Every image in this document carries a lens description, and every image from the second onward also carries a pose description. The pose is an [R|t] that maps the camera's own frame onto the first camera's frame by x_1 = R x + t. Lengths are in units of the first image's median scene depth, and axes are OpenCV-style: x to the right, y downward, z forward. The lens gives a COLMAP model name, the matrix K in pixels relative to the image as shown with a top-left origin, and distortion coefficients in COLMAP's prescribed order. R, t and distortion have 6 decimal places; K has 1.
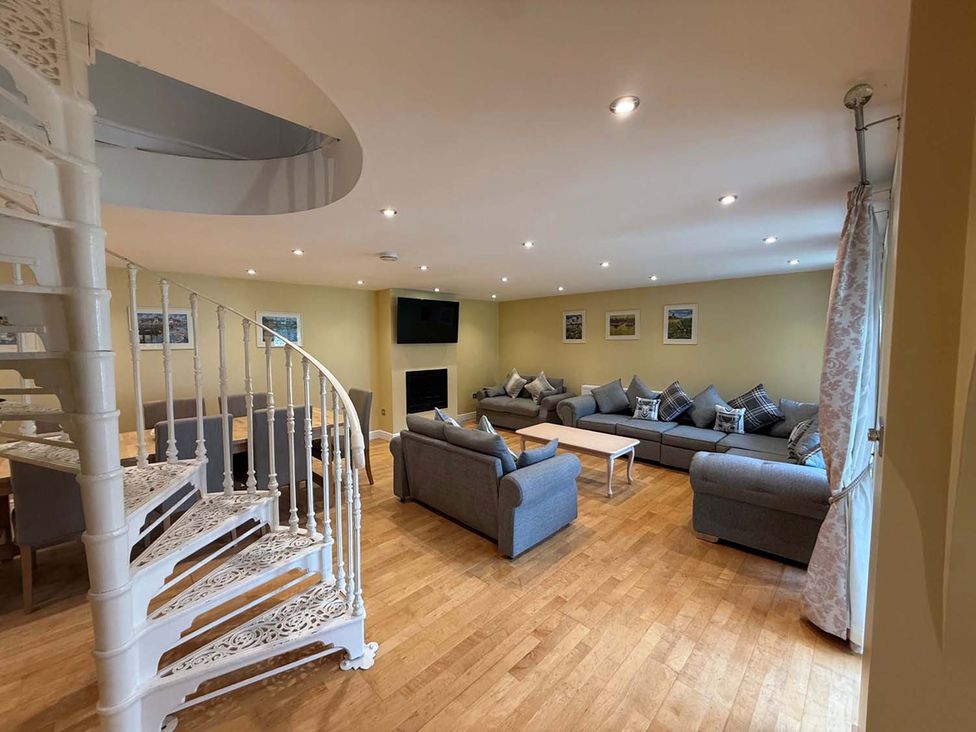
lens RADIAL K [[387.6, 0, 486.7], [0, 387.6, 363.2], [0, 0, 1]] dist [0.001426, 0.000016]
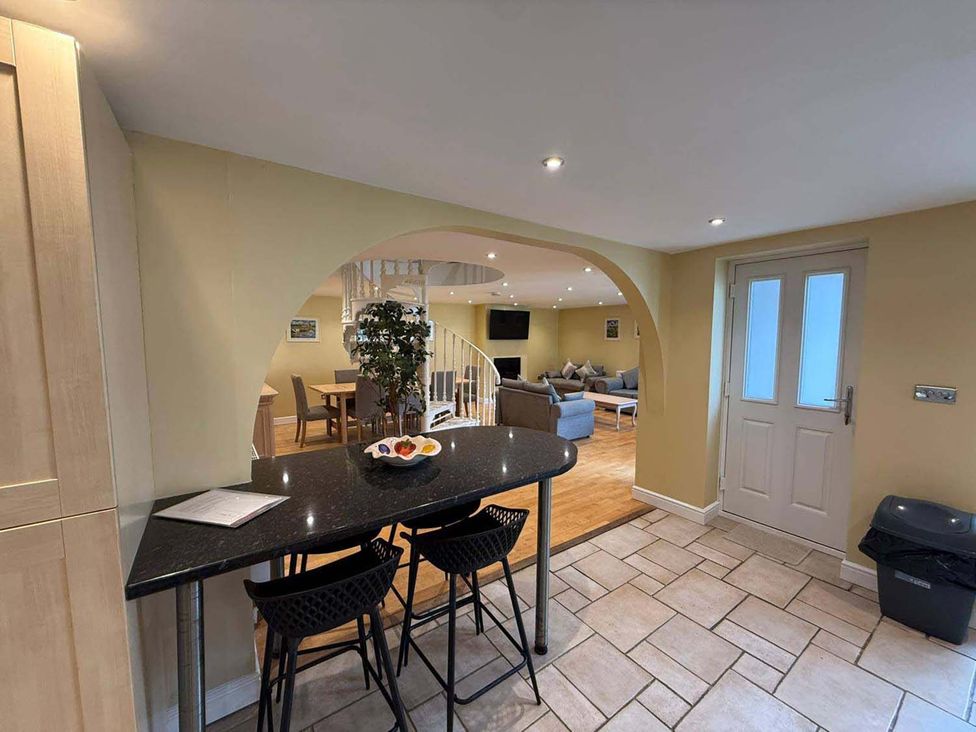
lens RADIAL K [[387.6, 0, 484.3], [0, 387.6, 365.5], [0, 0, 1]] dist [0.001426, 0.000016]
pose [[0.985268, 0.022772, -0.169492, 0.012794], [-0.019976, 0.999635, 0.018187, 0.024773], [0.169844, -0.014533, 0.985364, -0.515823]]
